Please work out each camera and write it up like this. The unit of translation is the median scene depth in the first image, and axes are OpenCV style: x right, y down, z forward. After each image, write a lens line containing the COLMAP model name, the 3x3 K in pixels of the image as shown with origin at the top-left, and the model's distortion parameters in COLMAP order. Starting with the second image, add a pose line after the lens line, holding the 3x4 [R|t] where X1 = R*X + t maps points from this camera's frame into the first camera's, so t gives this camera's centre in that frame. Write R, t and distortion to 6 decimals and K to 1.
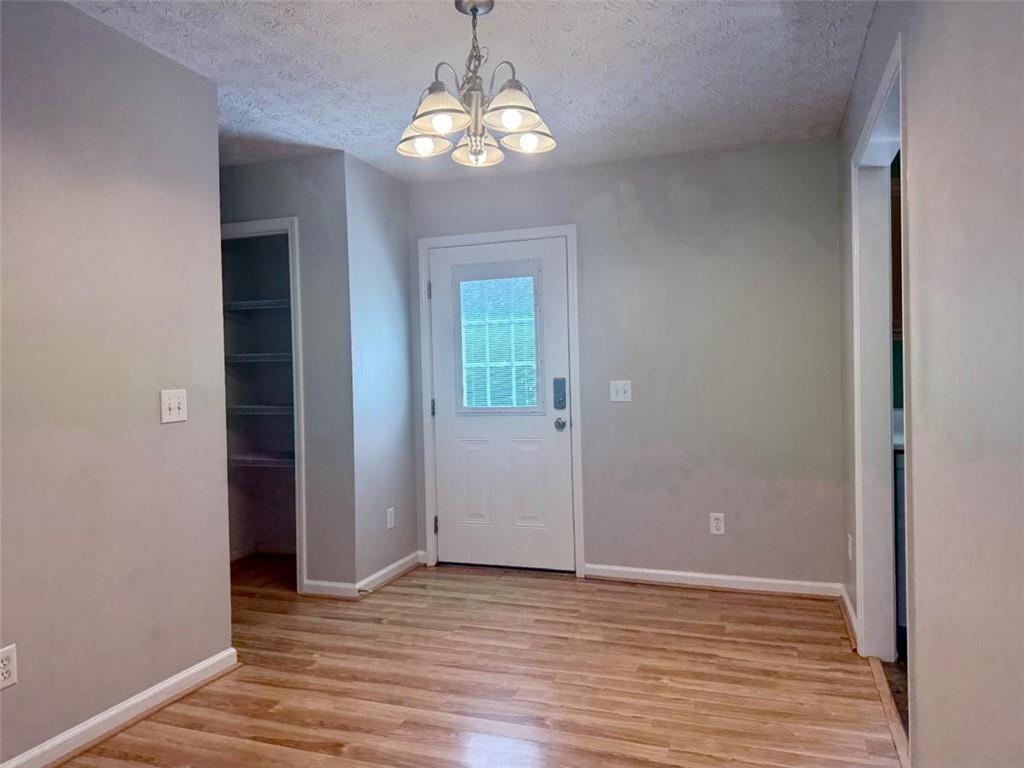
lens RADIAL K [[708.9, 0, 512.0], [0, 708.9, 384.0], [0, 0, 1]] dist [0.127292, -0.123154]
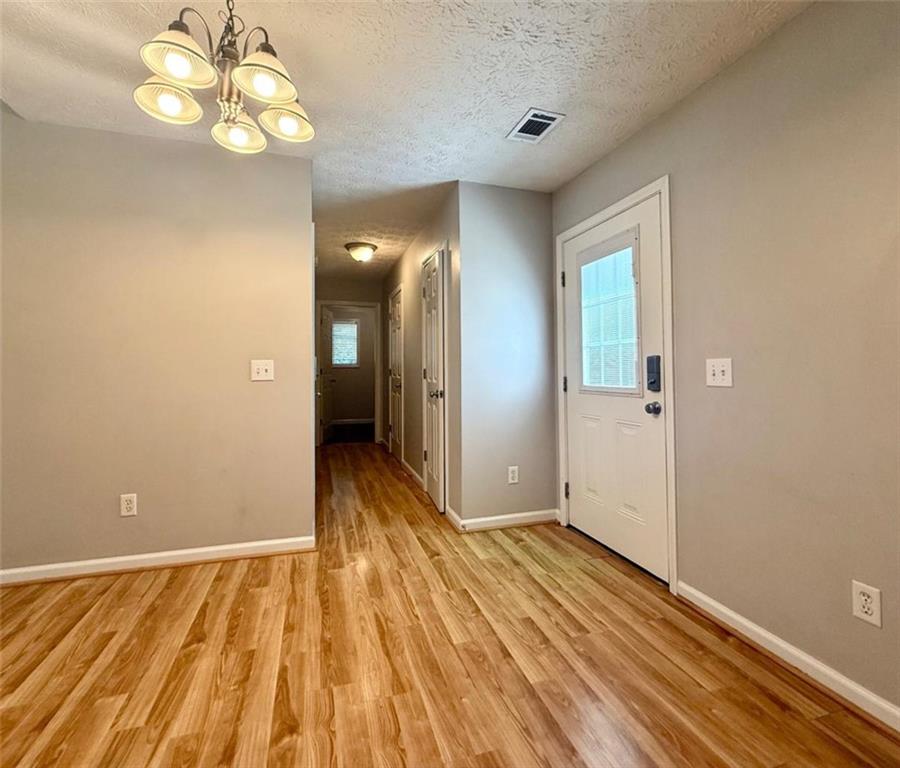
lens RADIAL K [[431.0, 0, 451.3], [0, 431.0, 361.4], [0, 0, 1]] dist [0.012191, -0.000149]
pose [[0.607708, 0.003539, -0.794153, 0.361714], [-0.017912, 0.999797, -0.009251, 0.008462], [0.793958, 0.019847, 0.607648, 0.513252]]
